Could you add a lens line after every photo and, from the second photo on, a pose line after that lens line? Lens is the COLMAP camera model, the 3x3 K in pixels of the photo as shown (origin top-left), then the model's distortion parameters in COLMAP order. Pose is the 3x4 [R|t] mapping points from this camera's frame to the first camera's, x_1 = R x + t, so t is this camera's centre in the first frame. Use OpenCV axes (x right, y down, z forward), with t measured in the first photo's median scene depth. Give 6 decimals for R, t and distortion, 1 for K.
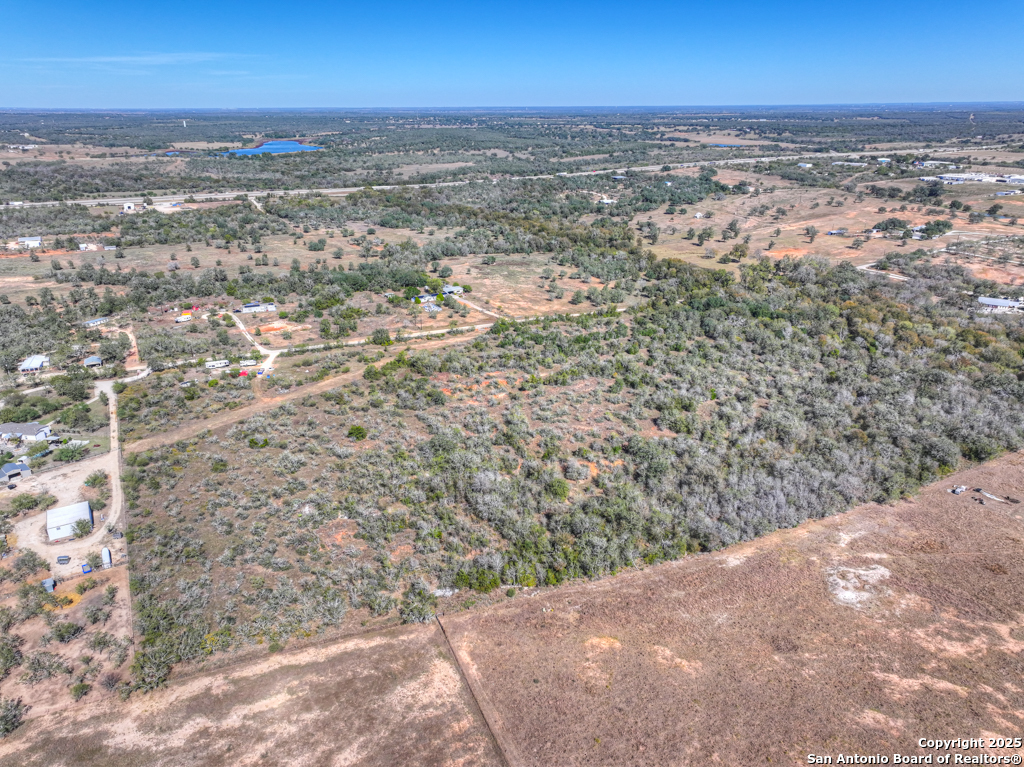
lens RADIAL K [[717.6, 0, 512.0], [0, 717.6, 383.5], [0, 0, 1]] dist [-0.000358, 0.013353]
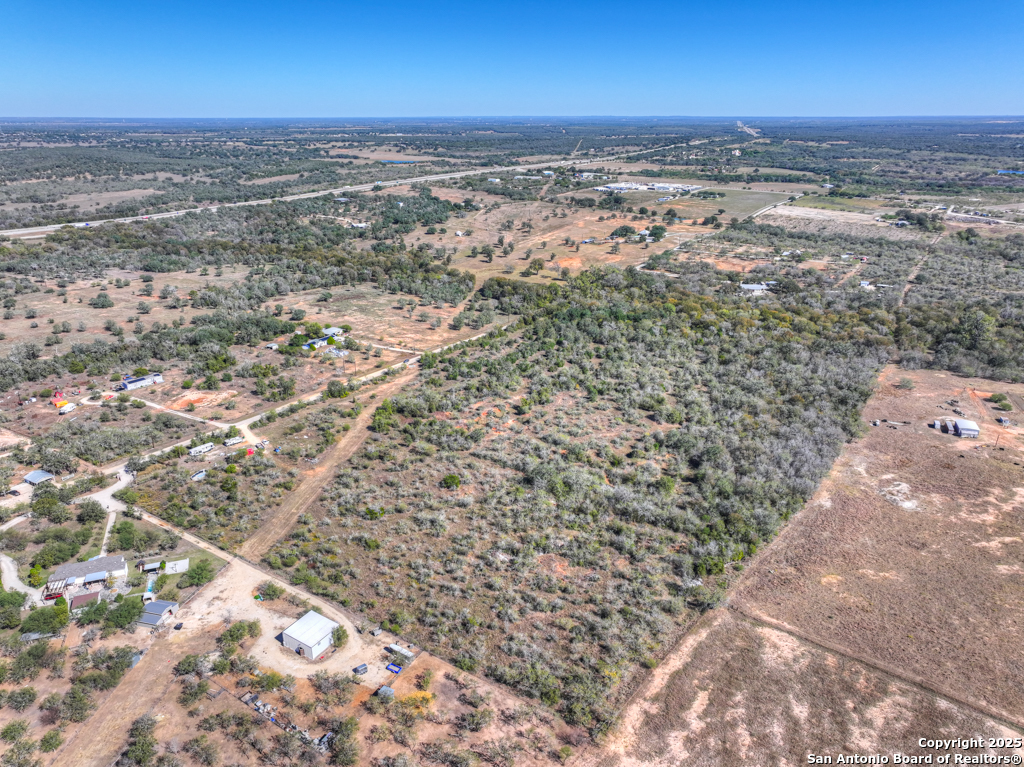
lens RADIAL K [[717.6, 0, 512.0], [0, 717.6, 383.5], [0, 0, 1]] dist [-0.000358, 0.013353]
pose [[0.877639, -0.163863, 0.450443, -0.747761], [0.170159, 0.985052, 0.026808, -0.105716], [-0.448103, 0.053119, 0.892403, 0.048955]]
